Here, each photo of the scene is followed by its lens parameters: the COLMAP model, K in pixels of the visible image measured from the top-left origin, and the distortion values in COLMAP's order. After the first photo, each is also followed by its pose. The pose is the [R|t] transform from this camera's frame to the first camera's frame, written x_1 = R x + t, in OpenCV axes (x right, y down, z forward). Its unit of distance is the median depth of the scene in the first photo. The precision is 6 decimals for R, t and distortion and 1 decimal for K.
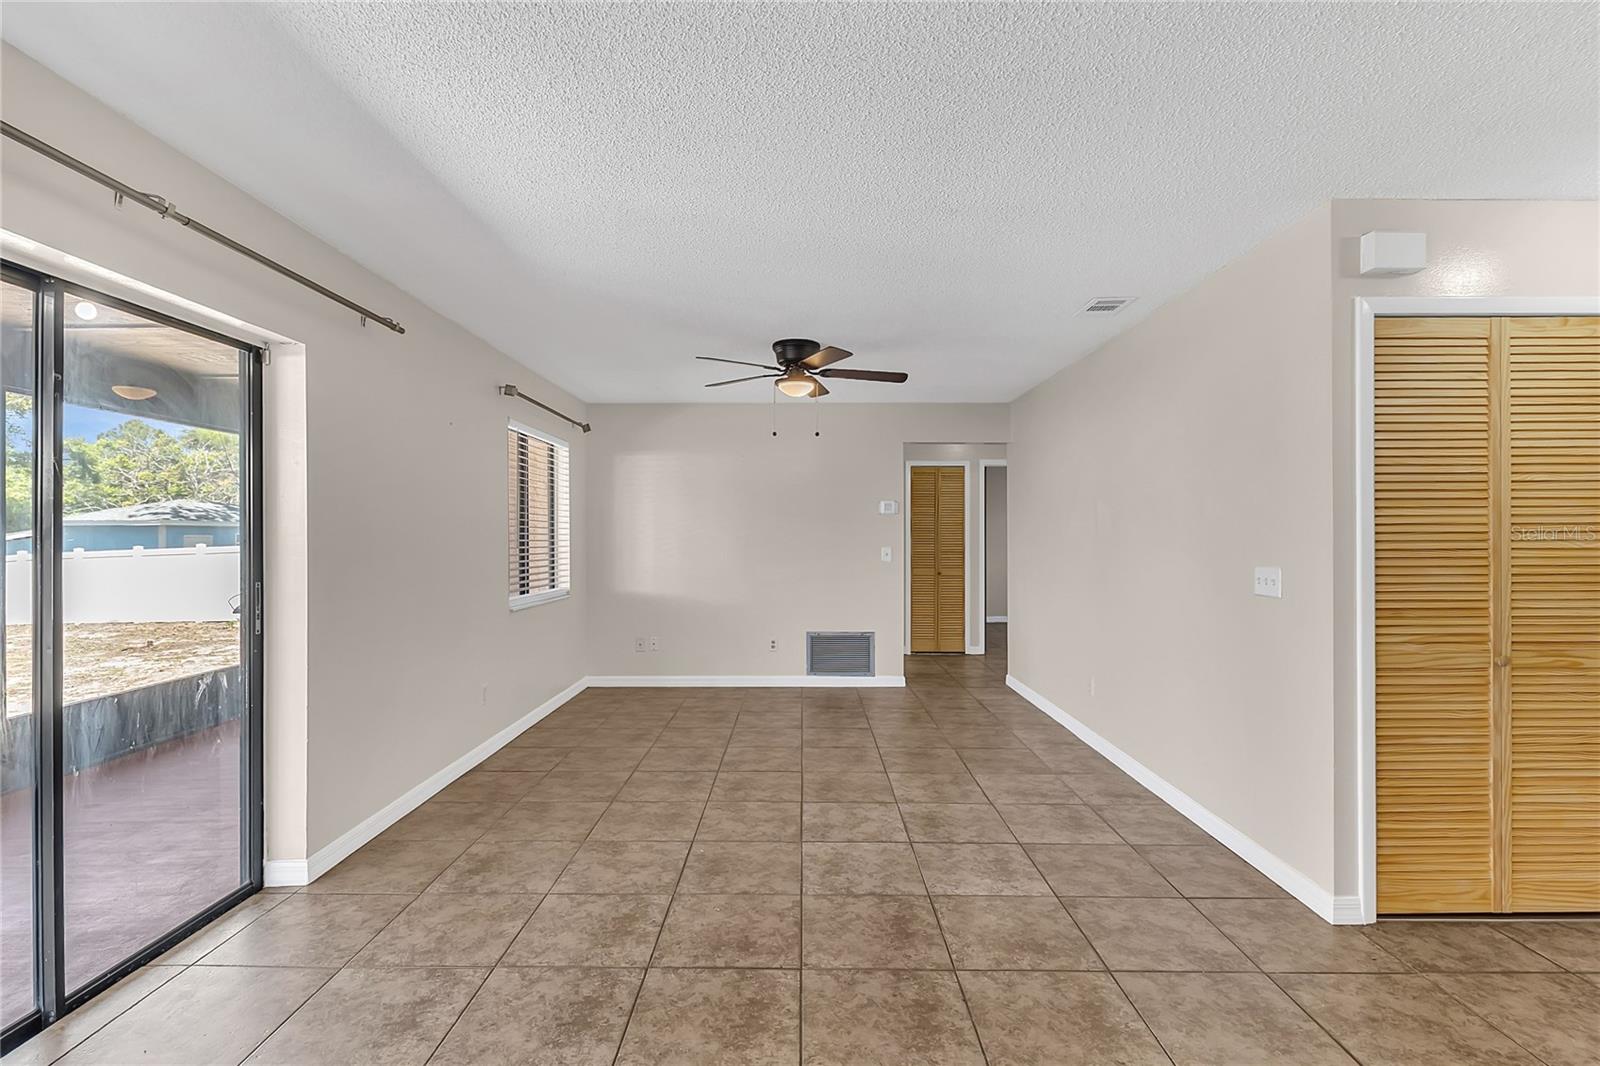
lens RADIAL K [[750.4, 0, 799.2], [0, 750.4, 536.1], [0, 0, 1]] dist [0.006196, -0.005268]
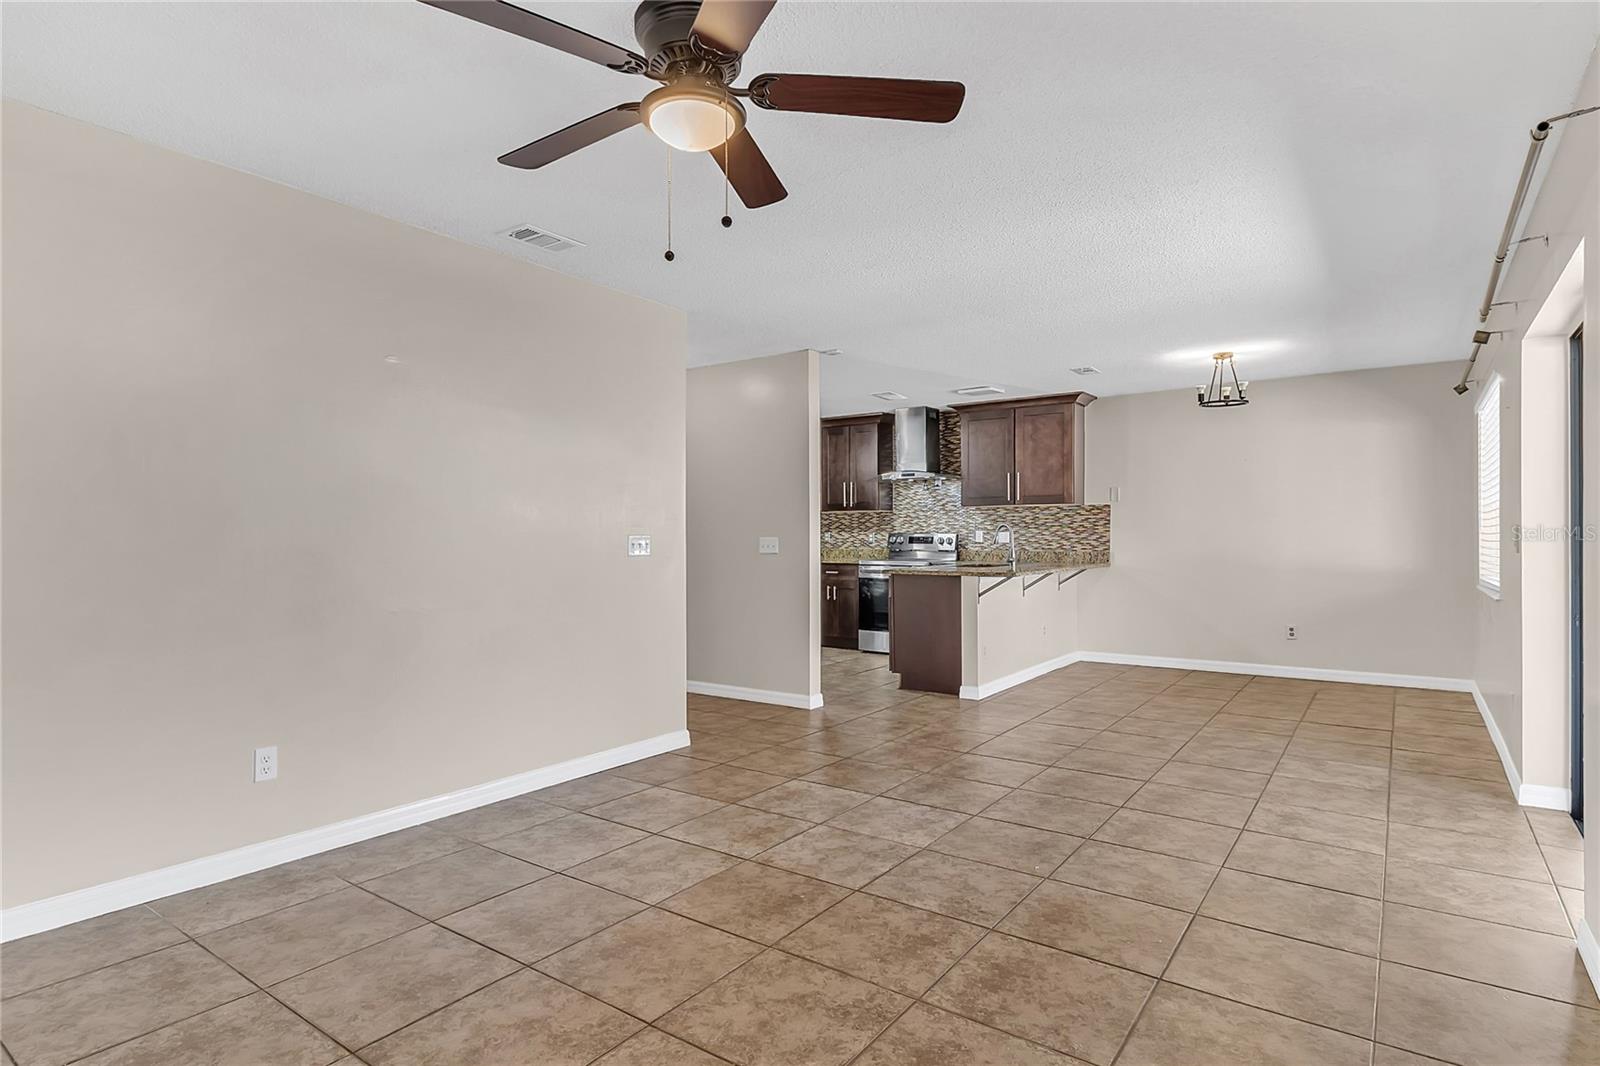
lens RADIAL K [[827.6, 0, 794.9], [0, 827.6, 534.1], [0, 0, 1]] dist [0.011138, -0.014299]
pose [[-0.811210, 0.005045, 0.584734, -0.396962], [0.003251, 0.999986, -0.004117, 0.041214], [-0.584746, -0.001439, -0.811215, 1.684138]]
